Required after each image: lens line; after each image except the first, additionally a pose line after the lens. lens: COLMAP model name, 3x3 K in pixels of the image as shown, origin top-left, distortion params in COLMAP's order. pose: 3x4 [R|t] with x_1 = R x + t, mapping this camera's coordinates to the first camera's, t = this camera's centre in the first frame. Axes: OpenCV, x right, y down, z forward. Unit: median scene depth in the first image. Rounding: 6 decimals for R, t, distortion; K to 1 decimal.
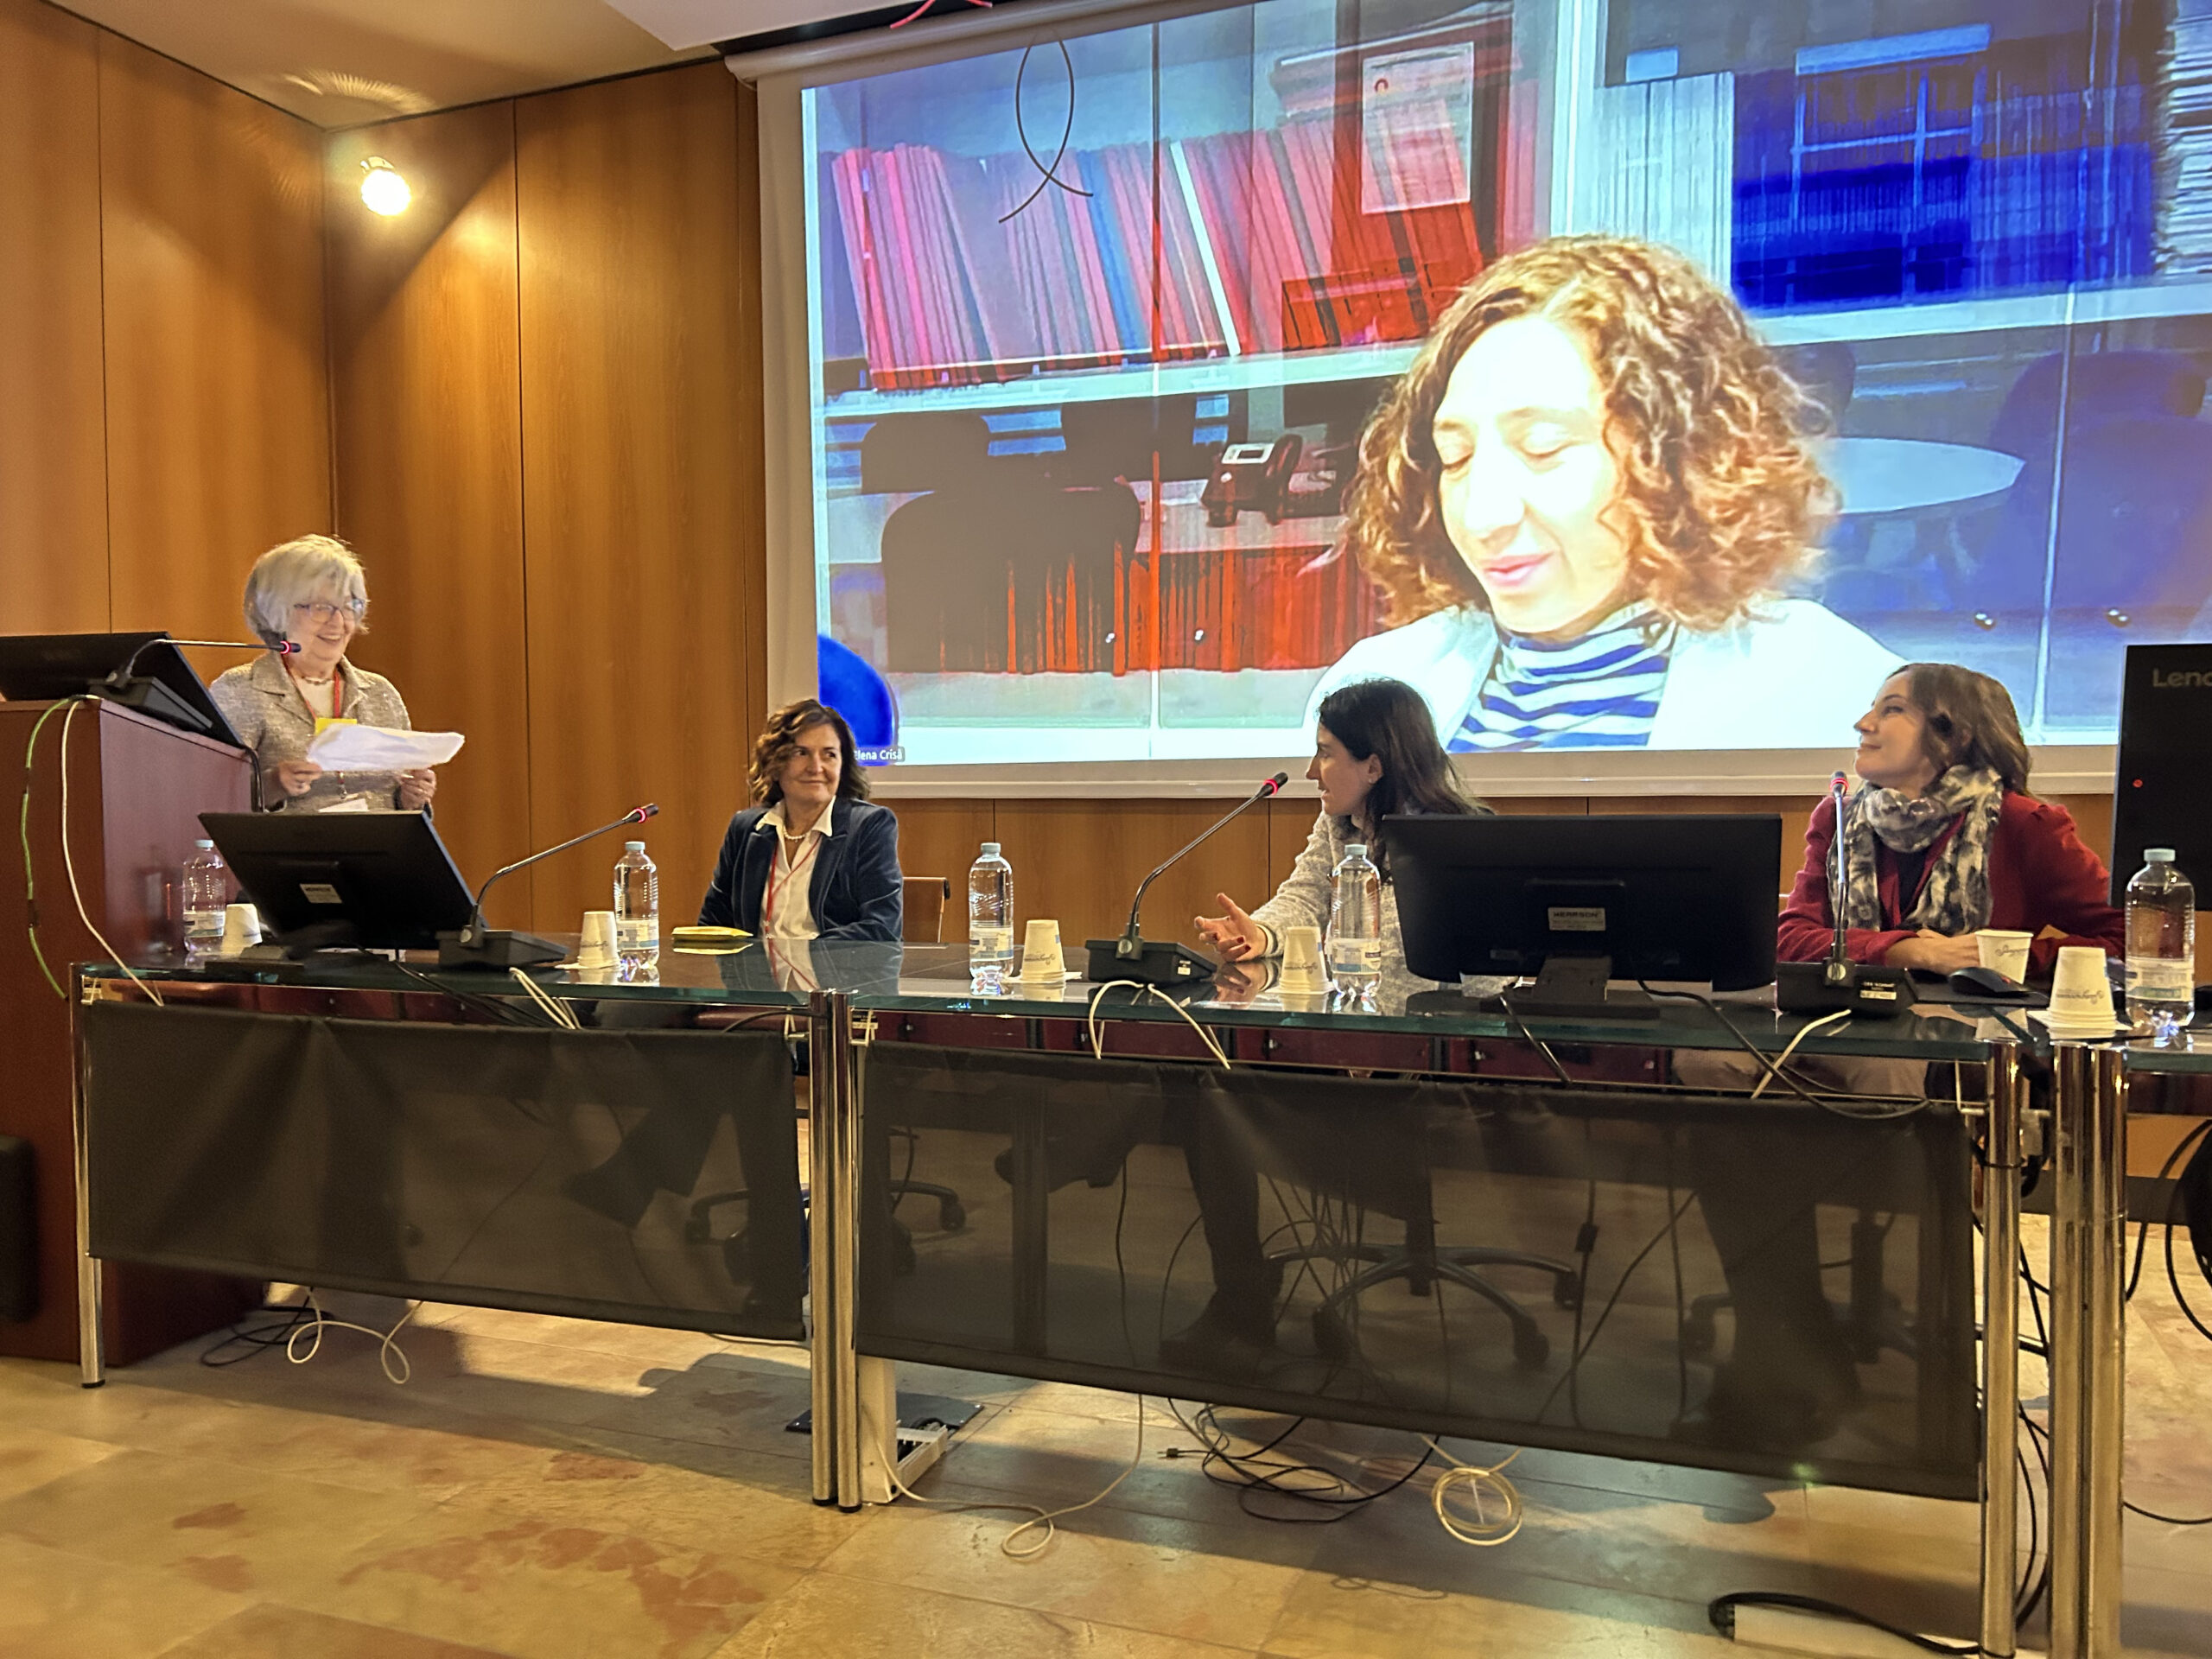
lens RADIAL K [[1685.8, 0, 1162.3], [0, 1685.8, 823.5], [0, 0, 1]] dist [0.041019, -0.045252]
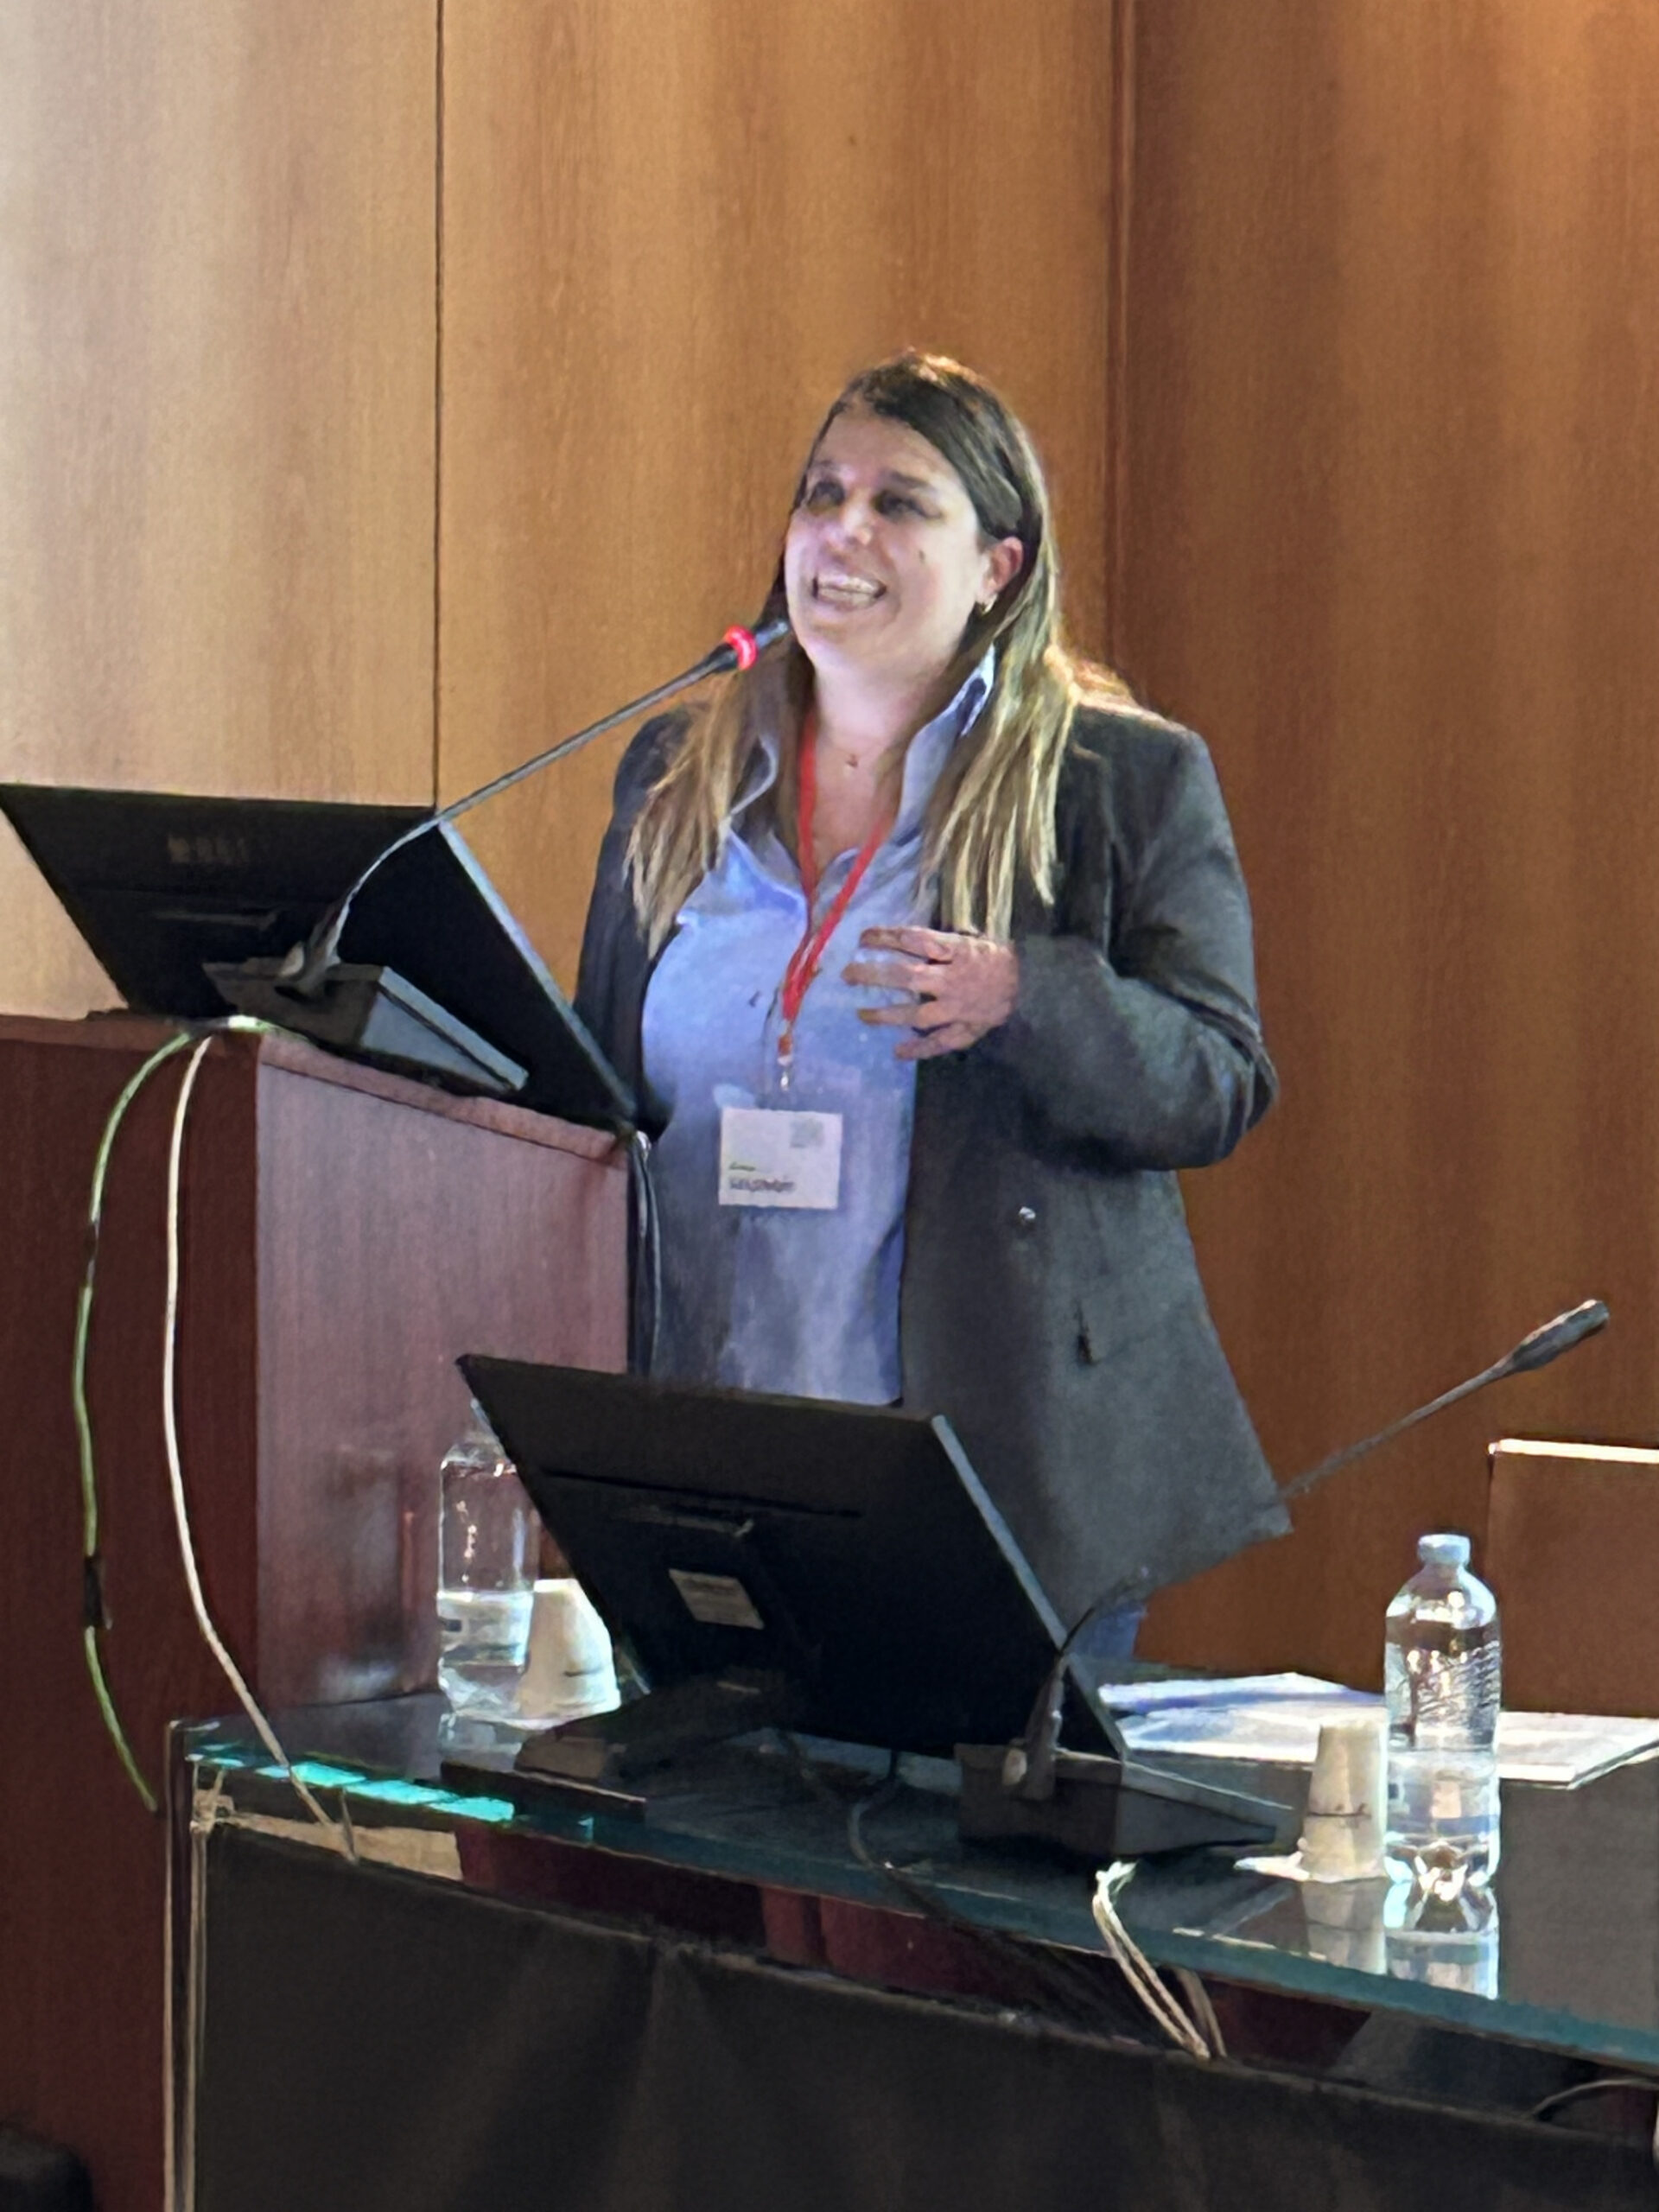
lens RADIAL K [[8530.6, 0, 815.7], [0, 8530.6, 1128.8], [0, 0, 1]] dist [0.210883, 0.000000]
pose [[0.854665, 0.052962, -0.516471, 0.462945], [-0.027888, 0.998030, 0.056196, -0.159417], [0.518430, -0.033625, 0.854459, -0.559975]]
